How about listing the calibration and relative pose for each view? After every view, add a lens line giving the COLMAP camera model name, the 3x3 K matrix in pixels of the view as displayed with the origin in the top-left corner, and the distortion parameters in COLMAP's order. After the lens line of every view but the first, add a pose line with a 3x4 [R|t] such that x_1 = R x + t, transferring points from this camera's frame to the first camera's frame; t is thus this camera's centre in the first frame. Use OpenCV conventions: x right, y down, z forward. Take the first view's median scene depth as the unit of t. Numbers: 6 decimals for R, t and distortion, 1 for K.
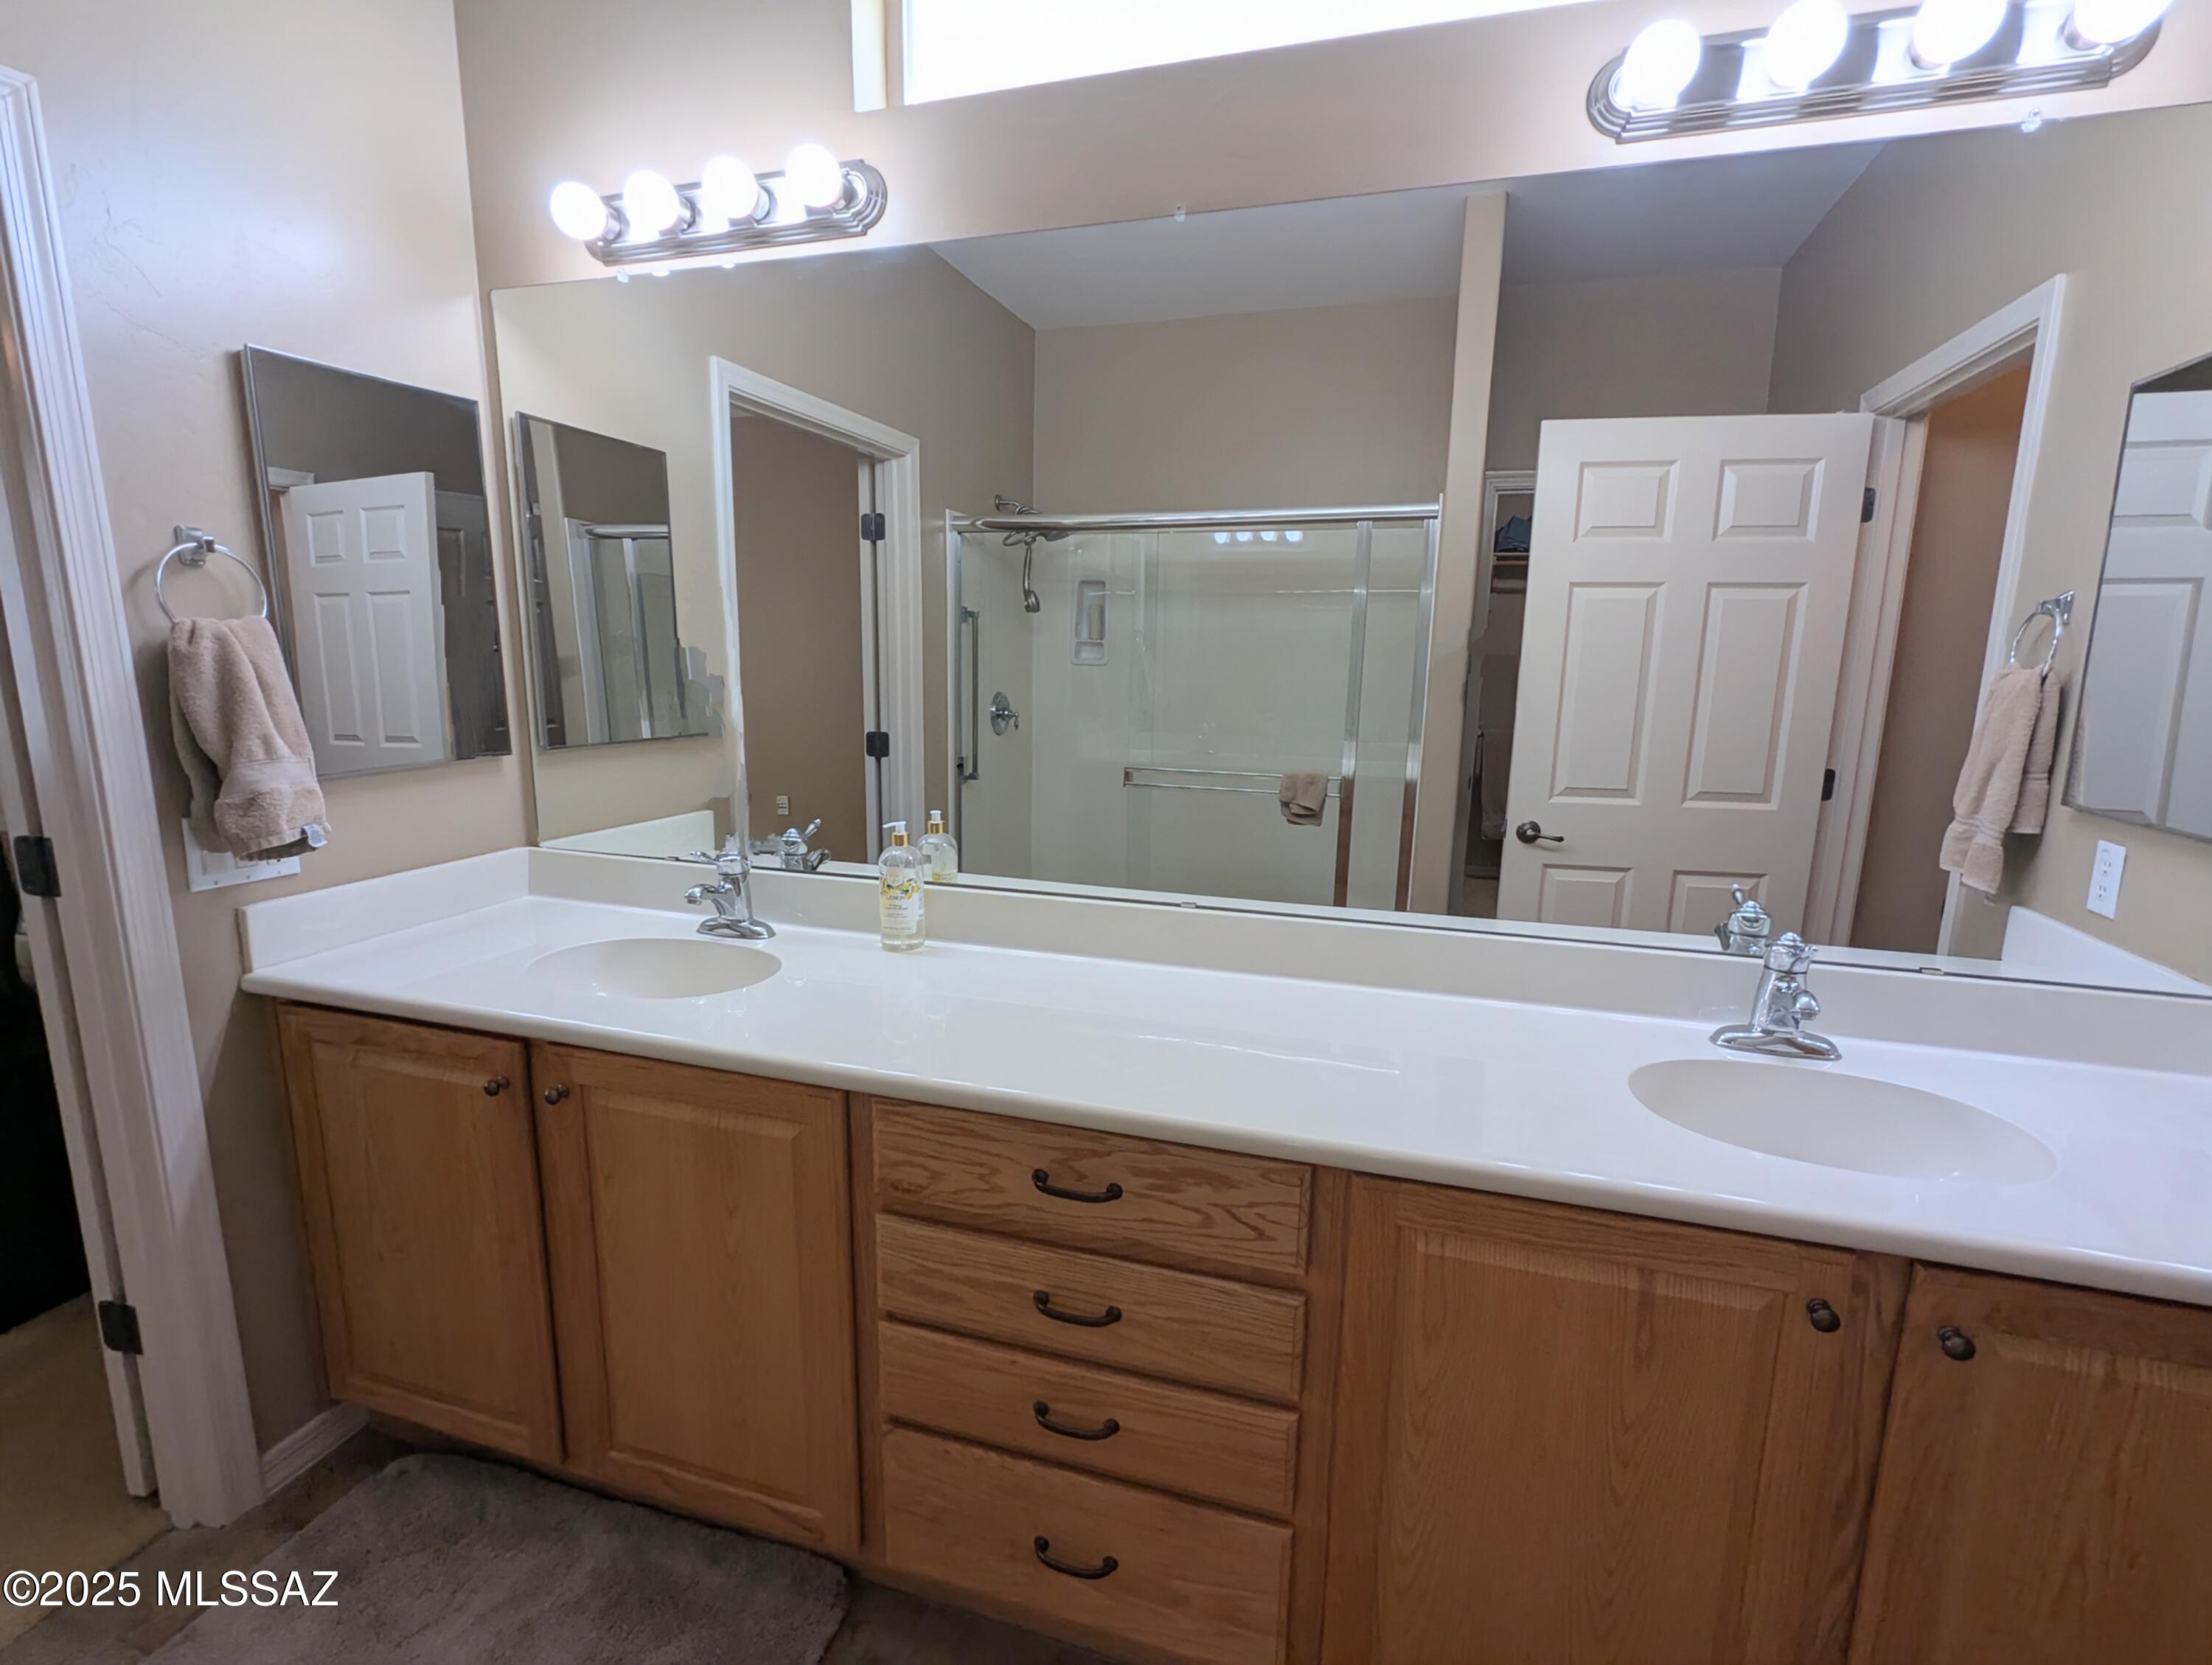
lens RADIAL K [[1044.5, 0, 1102.5], [0, 1044.5, 842.6], [0, 0, 1]] dist [0.002374, -0.015836]
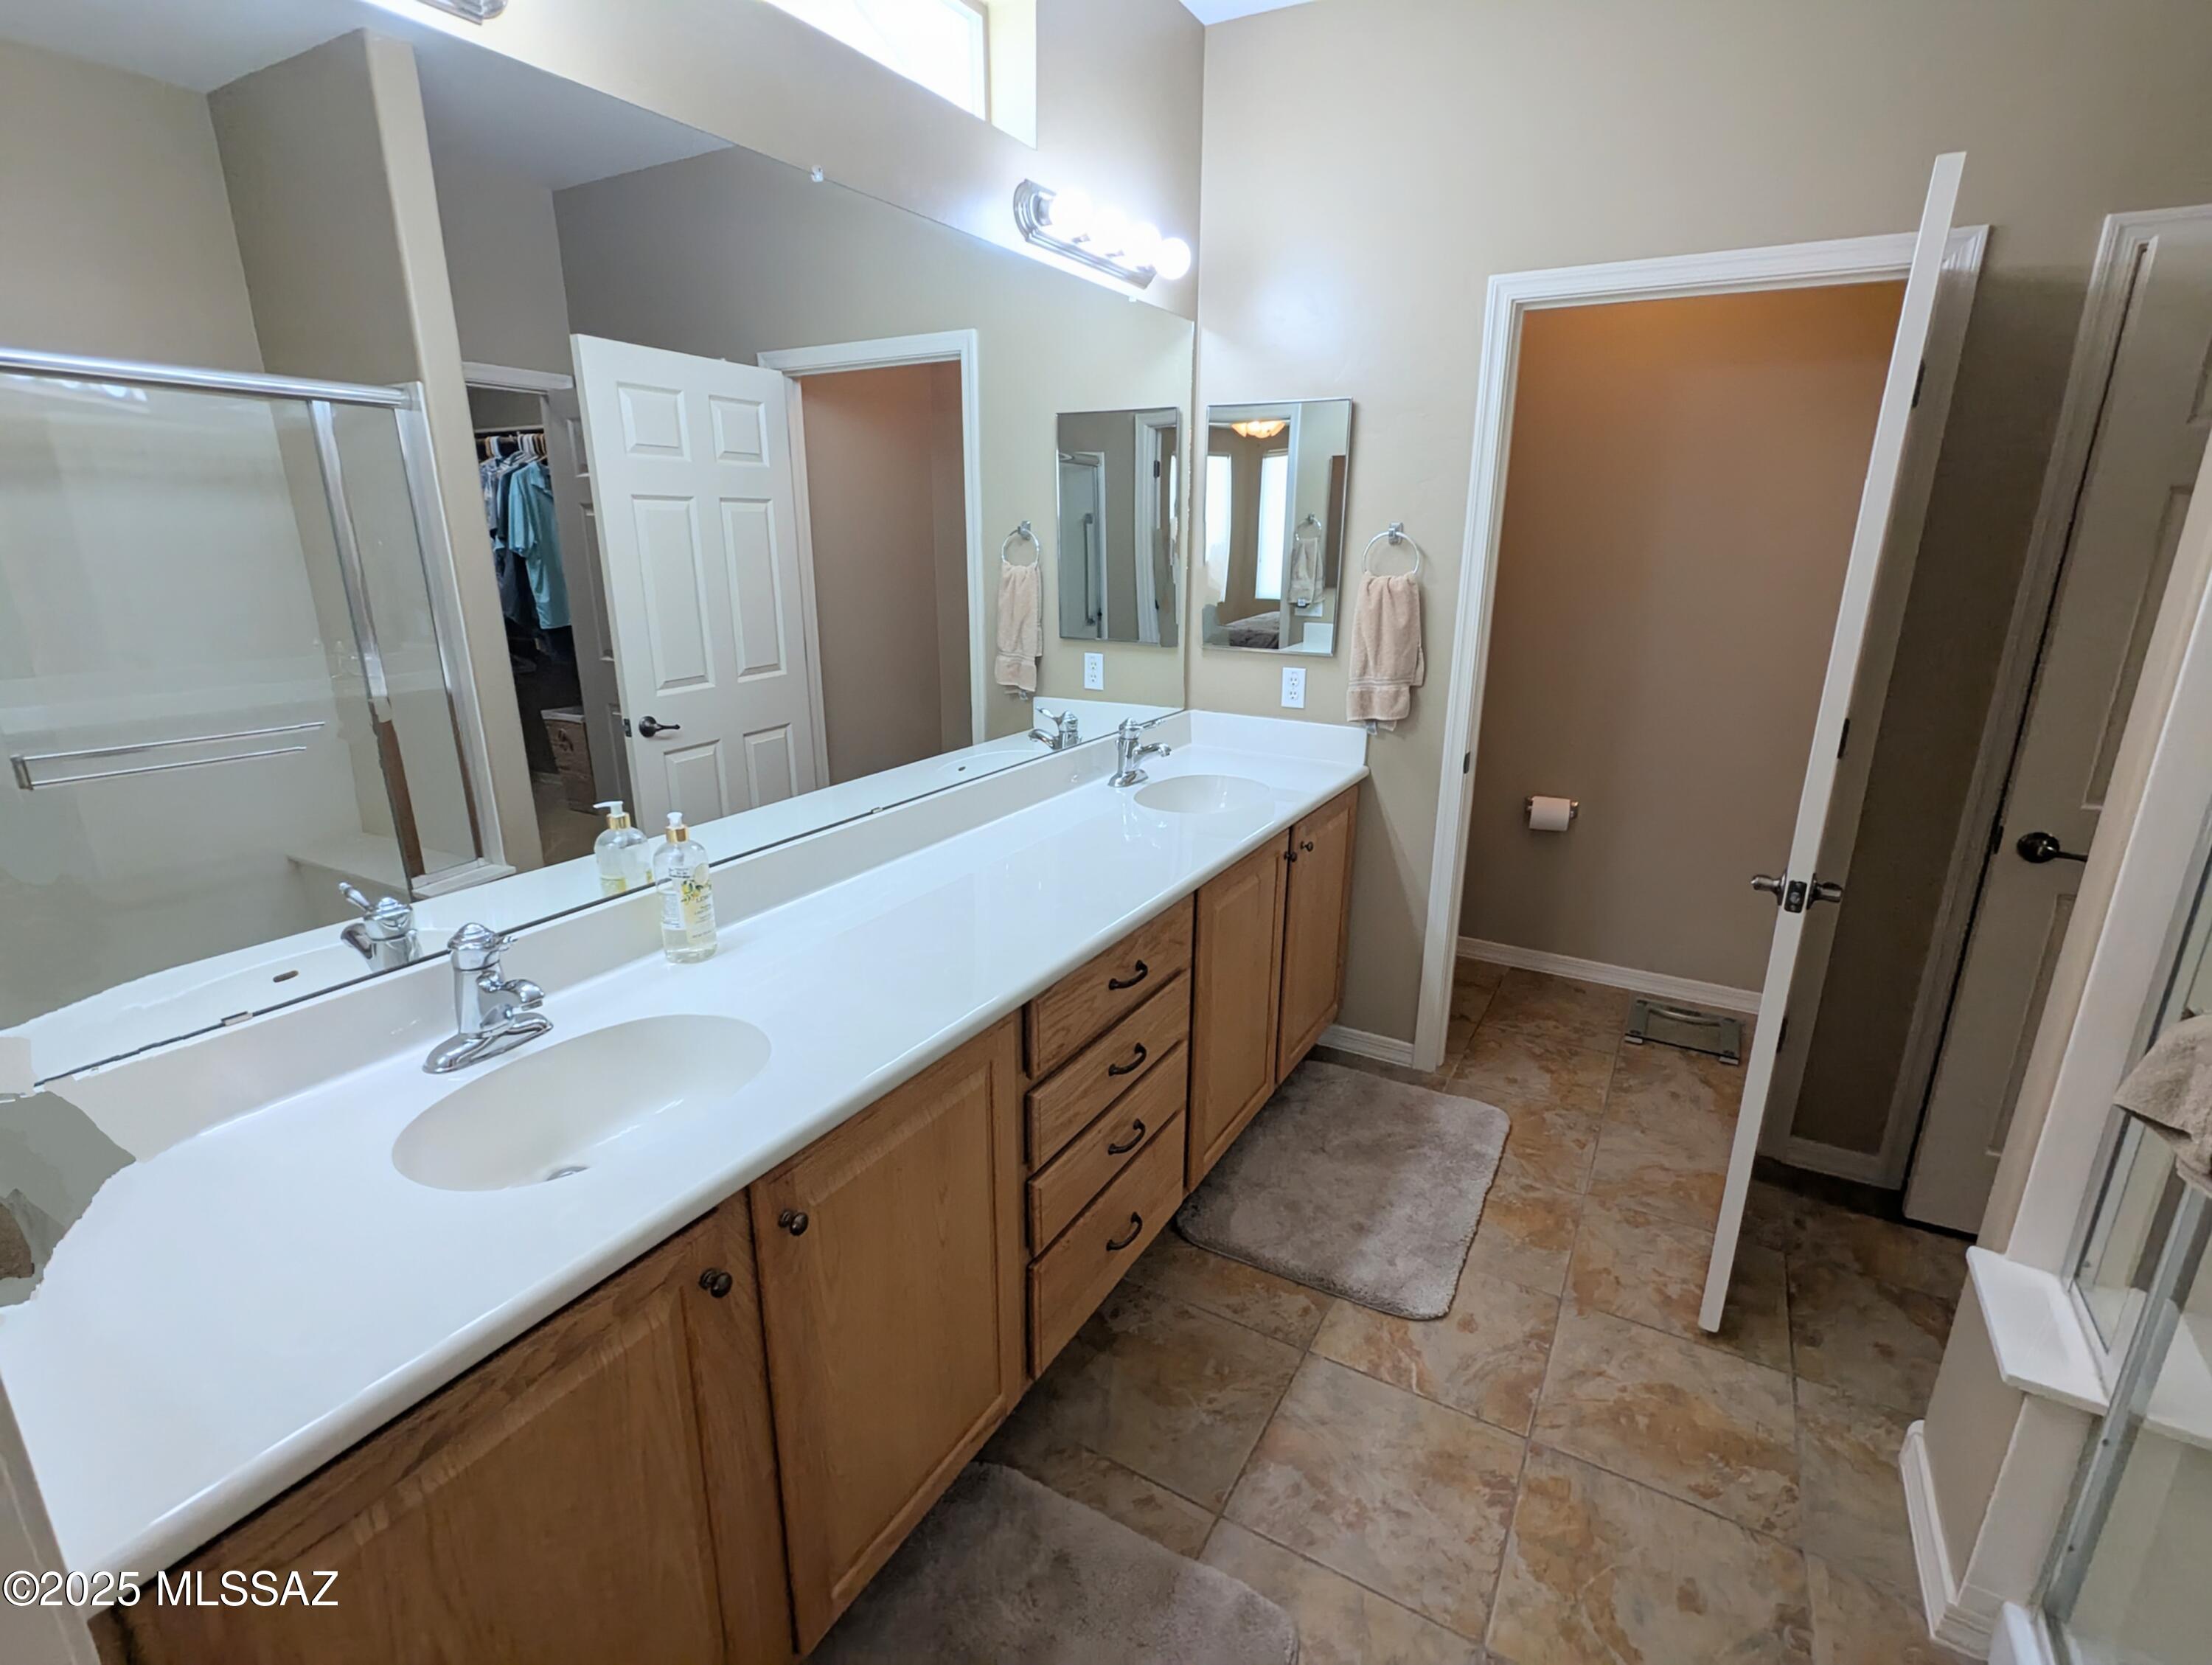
lens RADIAL K [[1044.9, 0, 1109.2], [0, 1044.9, 839.0], [0, 0, 1]] dist [-0.002999, -0.000134]
pose [[0.212712, -0.288570, 0.933532, -0.579836], [0.179074, 0.950727, 0.253082, -0.094136], [-0.960565, 0.113338, 0.253906, 0.284563]]
